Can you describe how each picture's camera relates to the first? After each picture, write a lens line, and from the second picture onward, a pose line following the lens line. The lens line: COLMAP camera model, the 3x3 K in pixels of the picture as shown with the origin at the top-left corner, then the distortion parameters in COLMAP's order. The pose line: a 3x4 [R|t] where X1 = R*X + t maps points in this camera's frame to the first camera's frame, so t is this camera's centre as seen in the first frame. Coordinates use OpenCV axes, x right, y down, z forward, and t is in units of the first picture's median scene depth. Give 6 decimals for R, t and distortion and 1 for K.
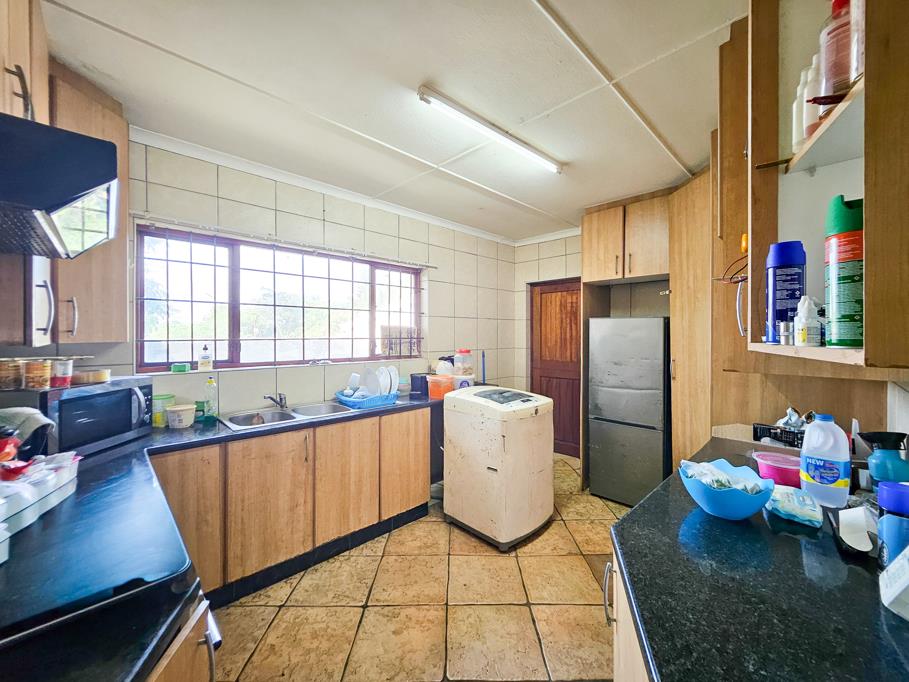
lens RADIAL K [[365.6, 0, 454.5], [0, 365.6, 341.0], [0, 0, 1]] dist [0.000043, 0.000004]
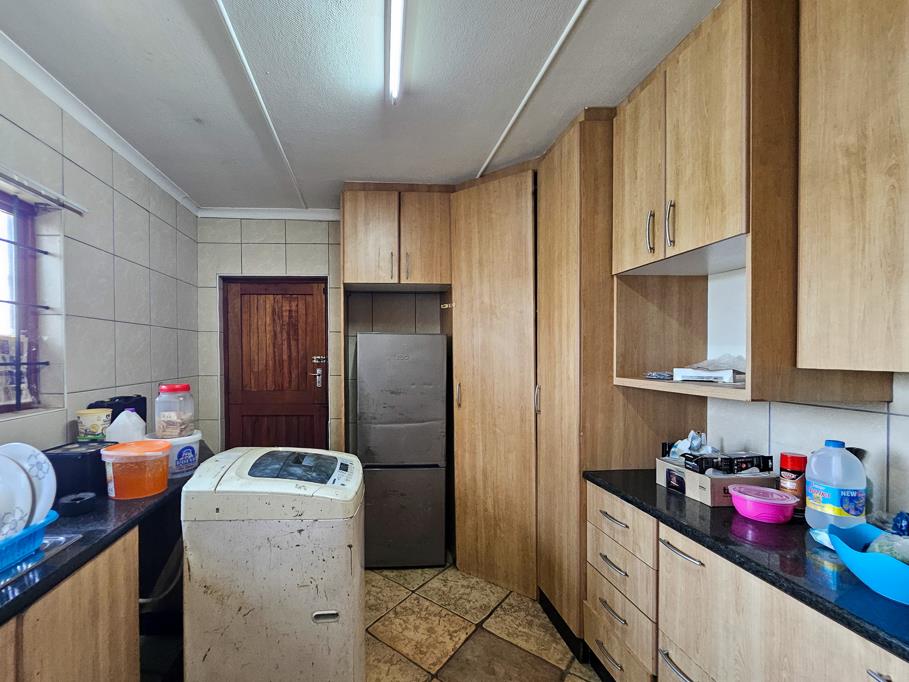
lens RADIAL K [[422.5, 0, 454.5], [0, 422.5, 361.2], [0, 0, 1]] dist [-0.005171, -0.000822]
pose [[0.673782, -0.012033, 0.738832, -0.137963], [0.012766, 0.999908, 0.004644, -0.006386], [-0.738820, 0.006303, 0.673873, 0.304345]]
